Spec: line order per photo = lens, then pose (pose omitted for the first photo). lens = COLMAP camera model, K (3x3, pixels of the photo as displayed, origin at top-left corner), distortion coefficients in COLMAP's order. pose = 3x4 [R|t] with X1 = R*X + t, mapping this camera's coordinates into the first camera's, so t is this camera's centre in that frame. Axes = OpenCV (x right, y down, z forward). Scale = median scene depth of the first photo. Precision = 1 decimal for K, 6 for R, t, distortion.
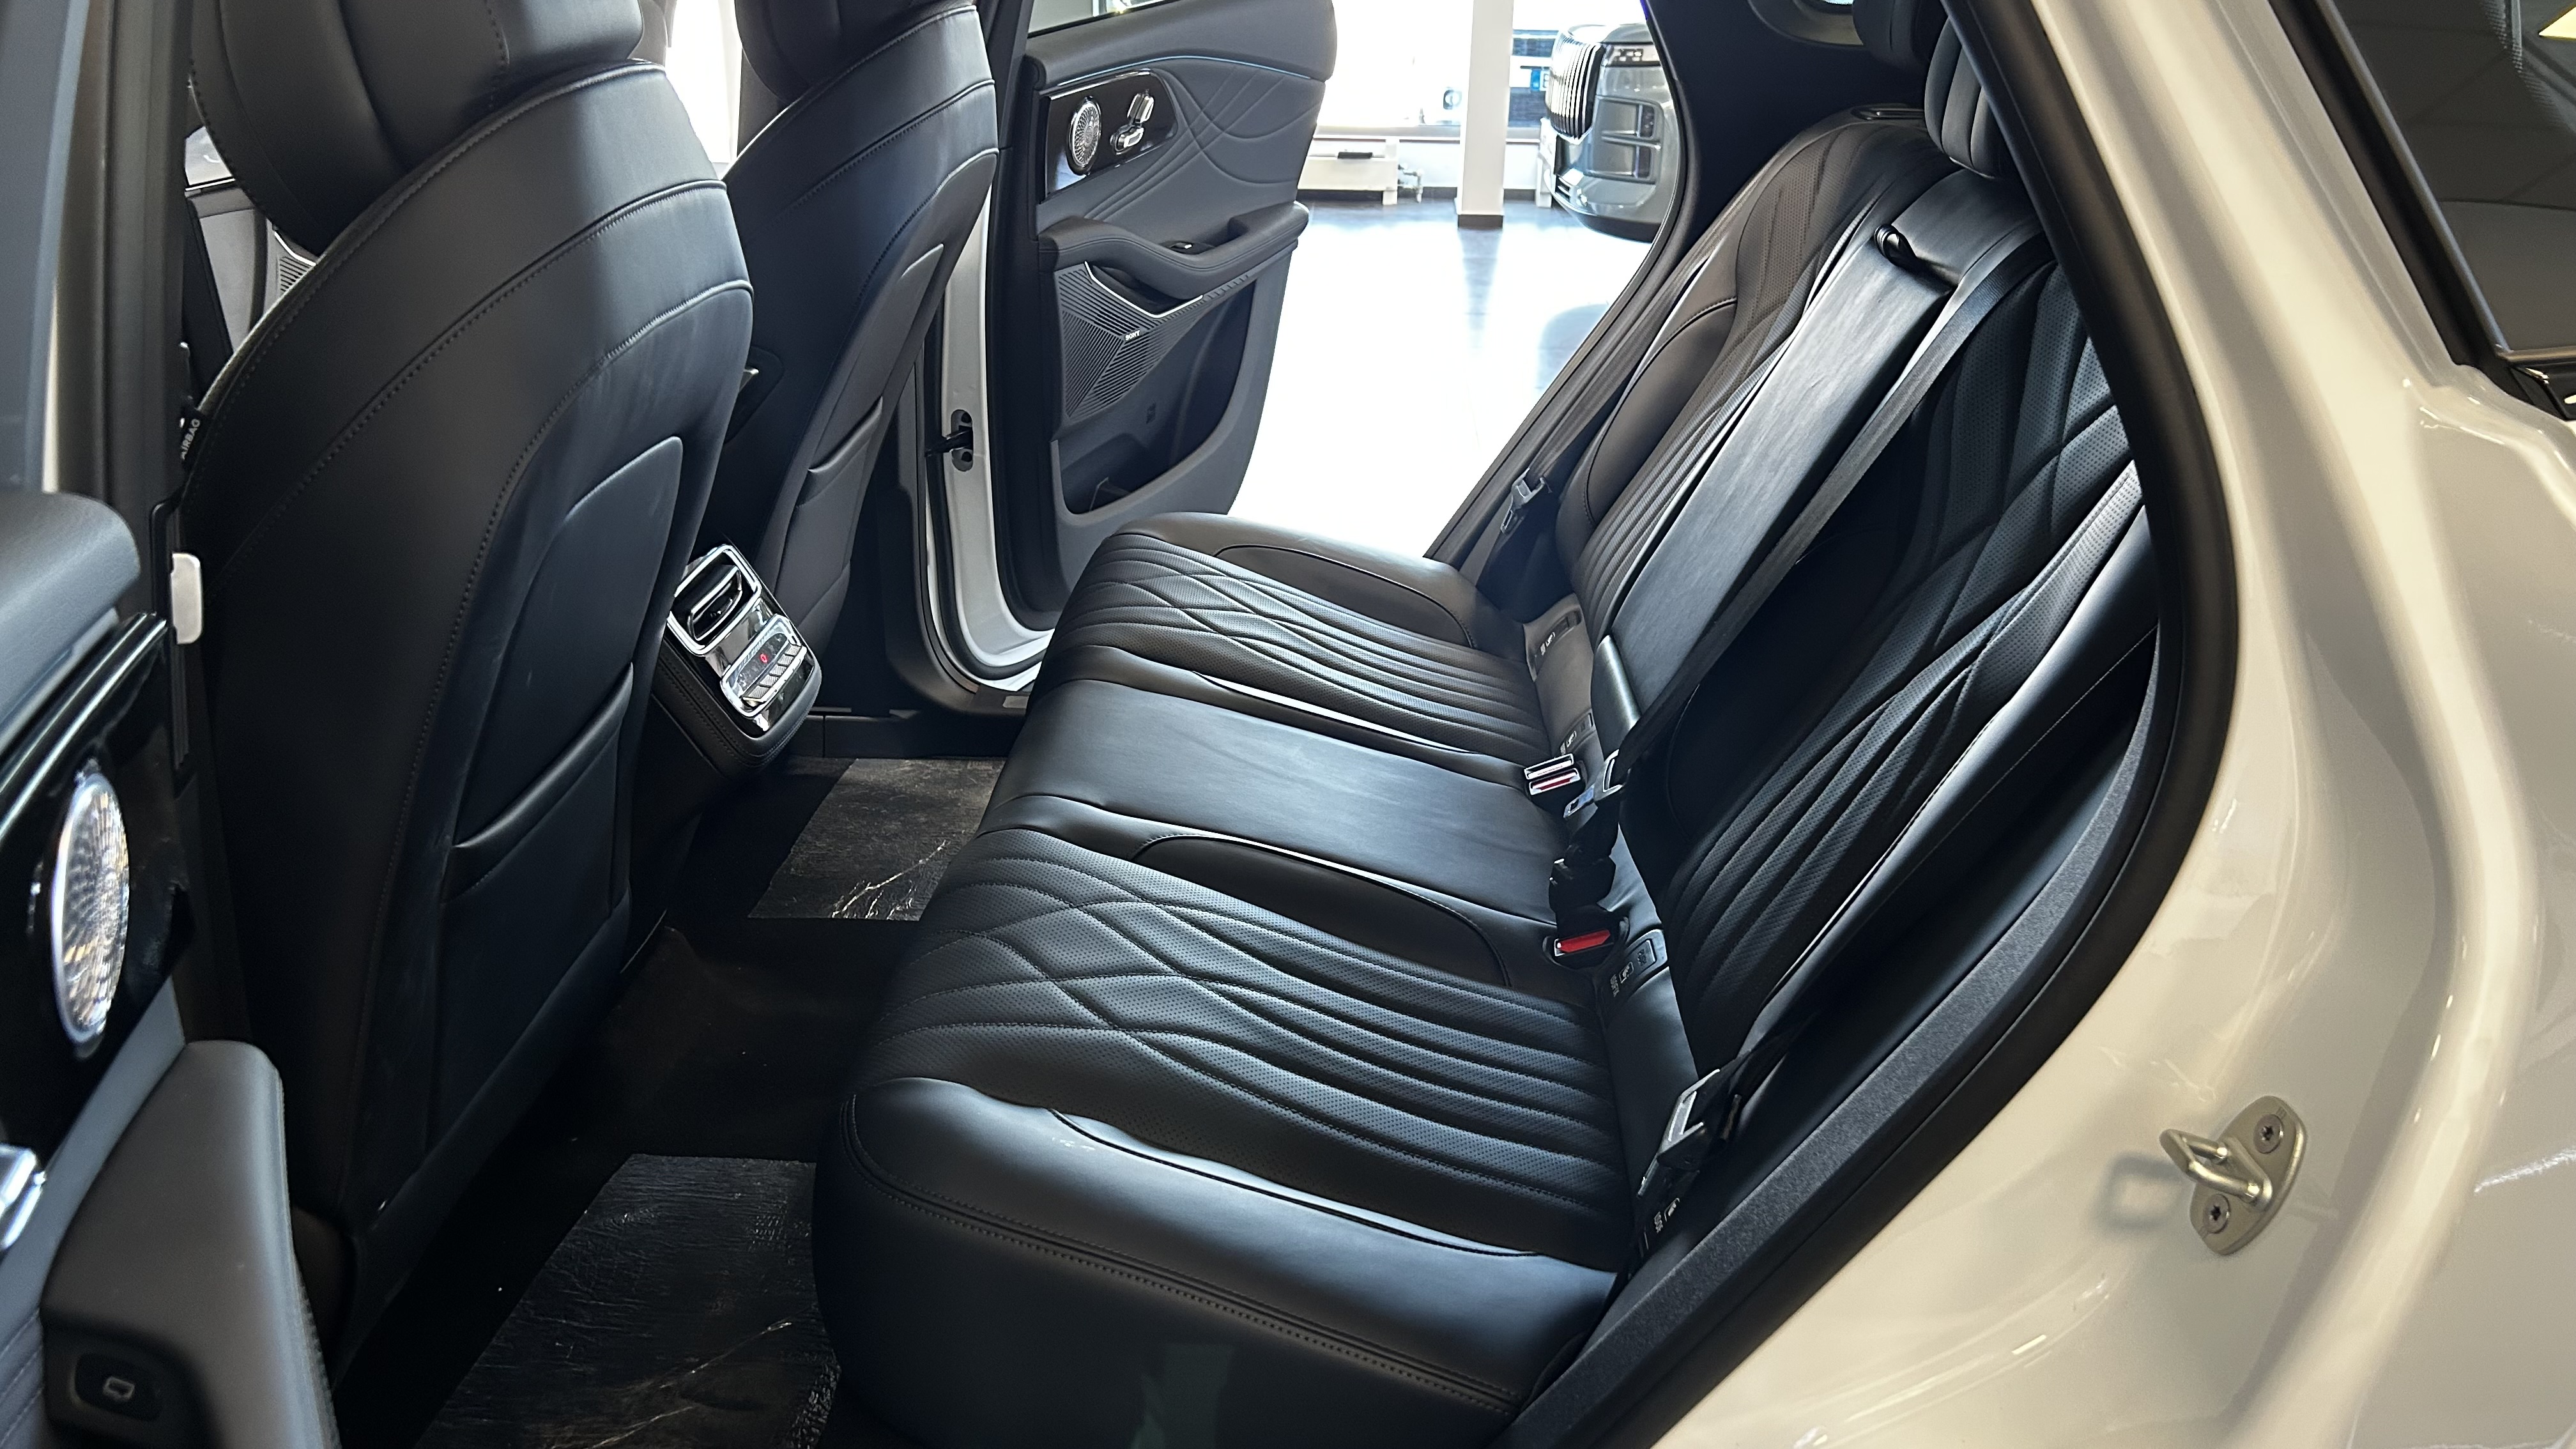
lens RADIAL K [[1946.5, 0, 1297.9], [0, 1946.5, 735.9], [0, 0, 1]] dist [0.083896, -0.156159]
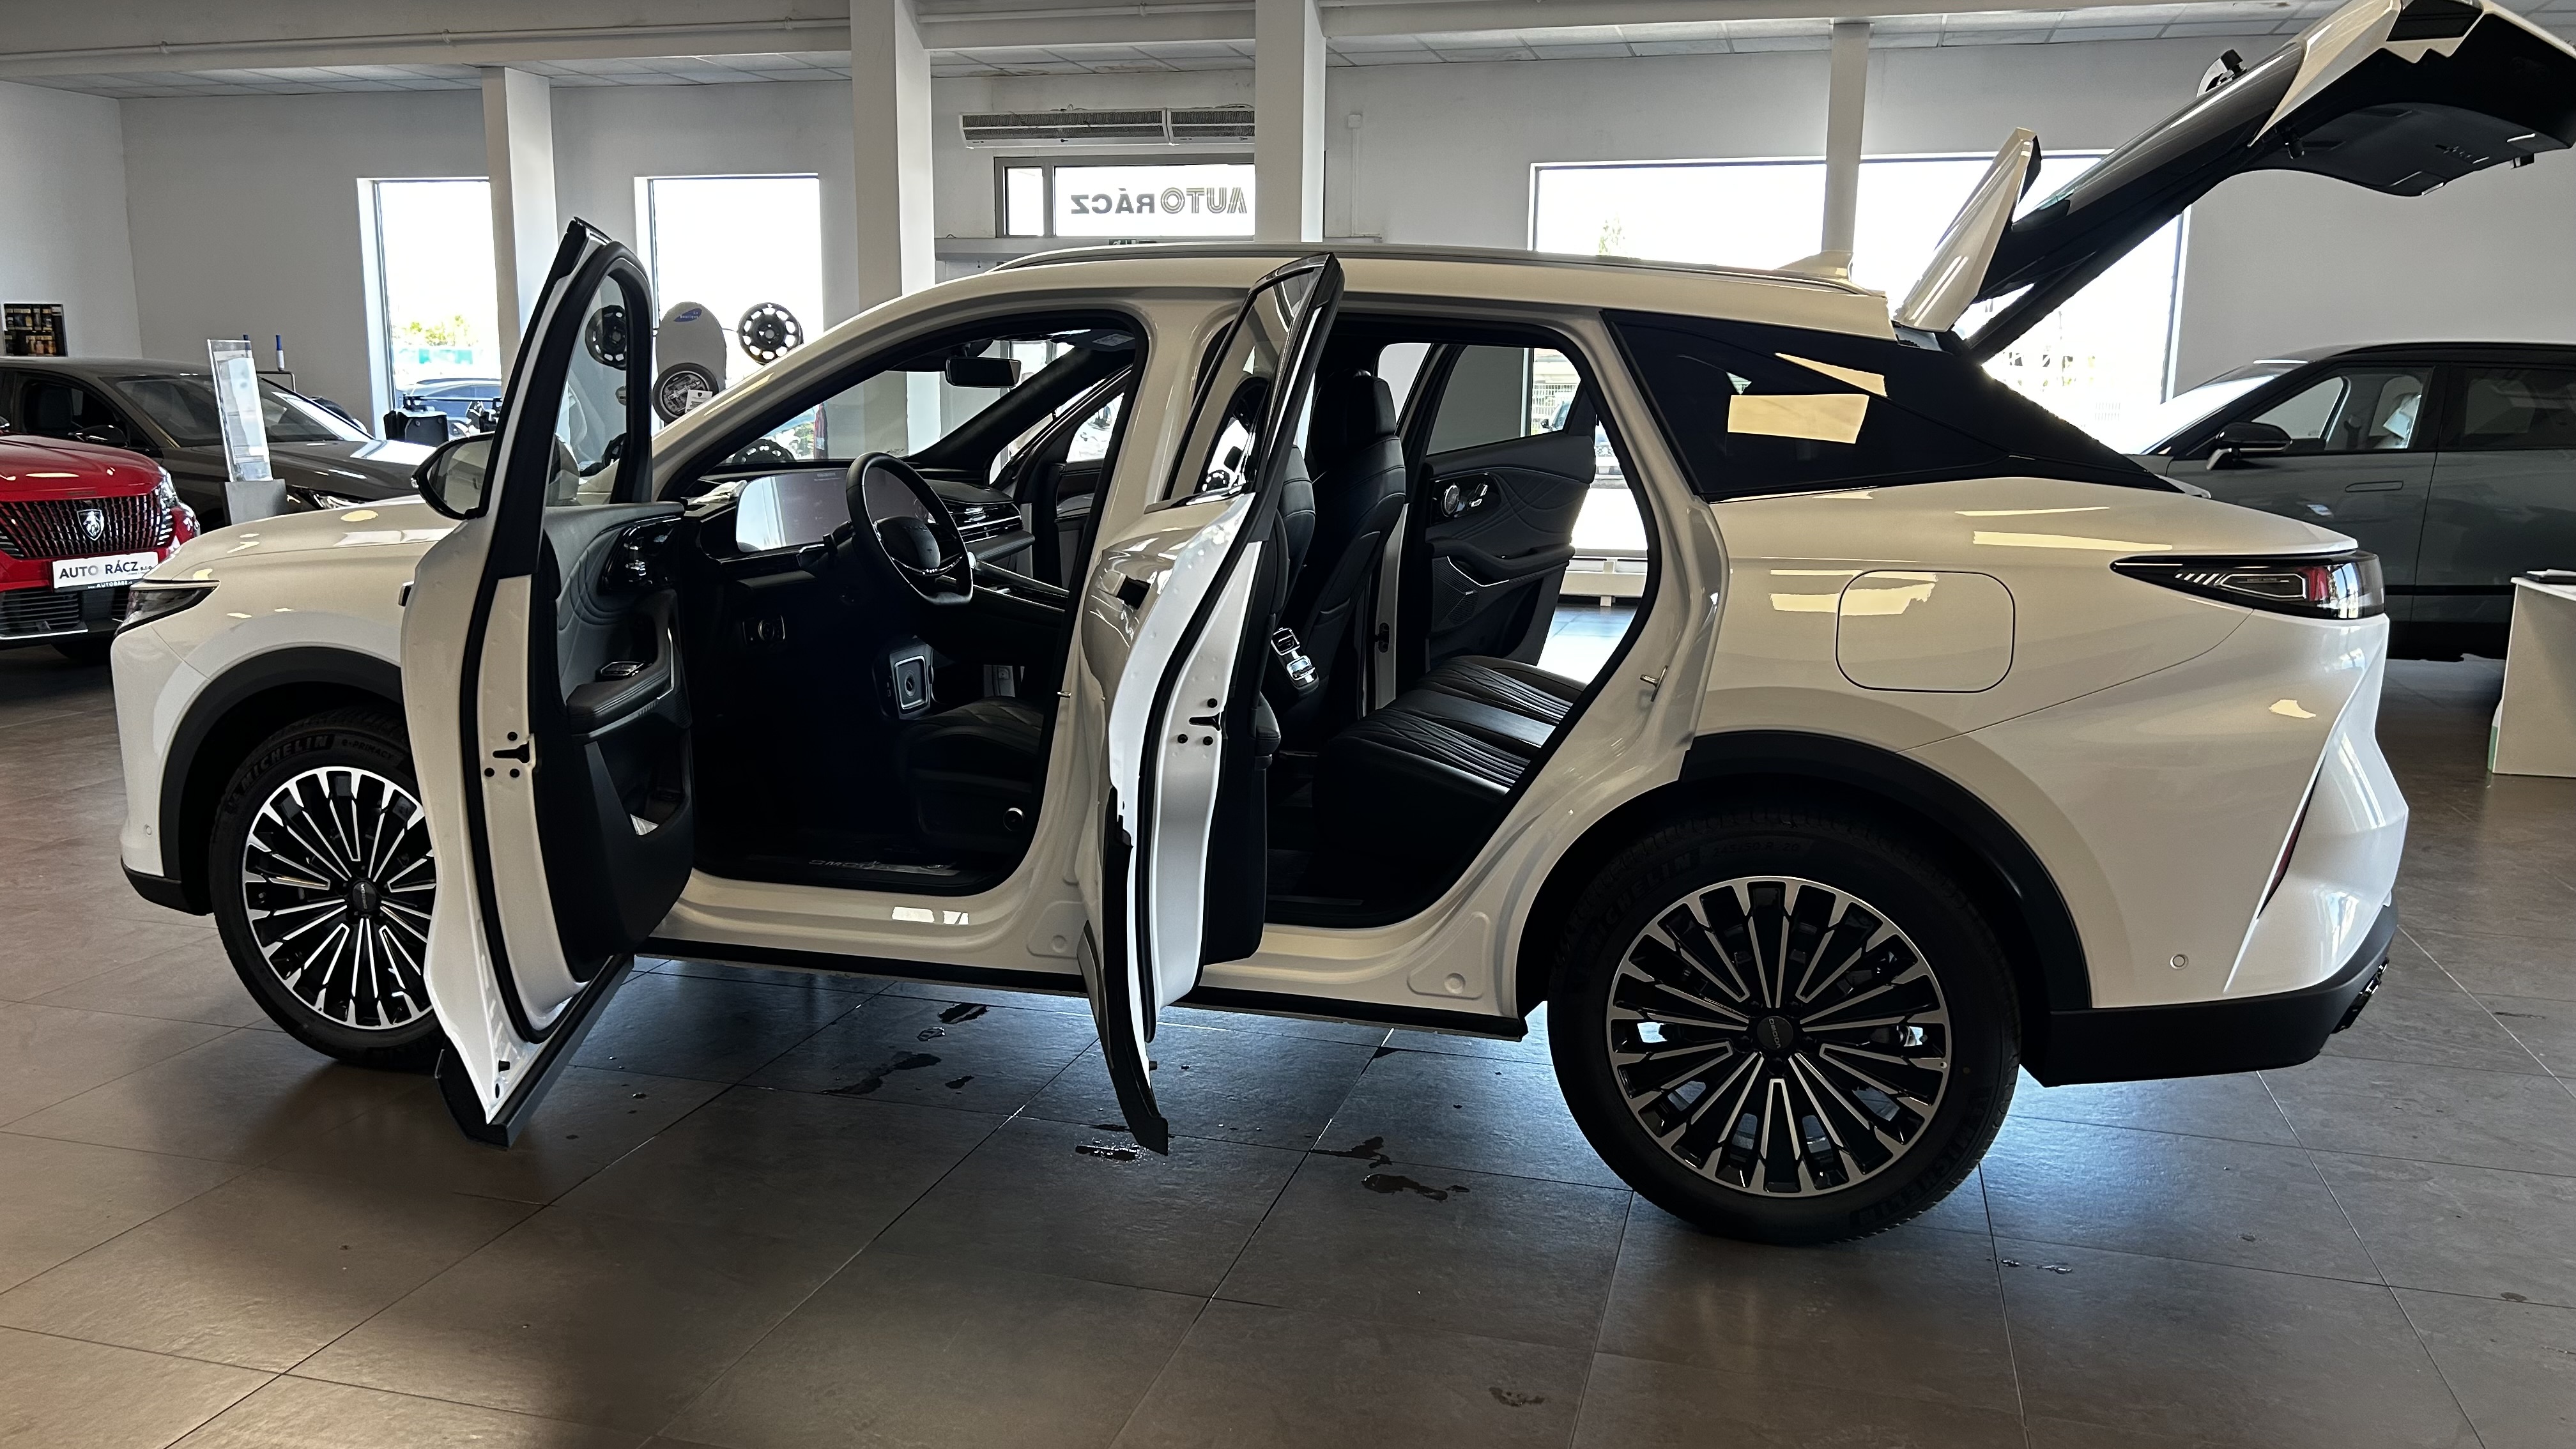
lens RADIAL K [[1946.5, 0, 1297.9], [0, 1946.5, 735.9], [0, 0, 1]] dist [0.083896, -0.156159]
pose [[0.974063, 0.034046, -0.223703, 0.209673], [-0.083208, 0.973241, -0.214193, 0.408283], [0.210424, 0.227252, 0.950830, -0.983033]]
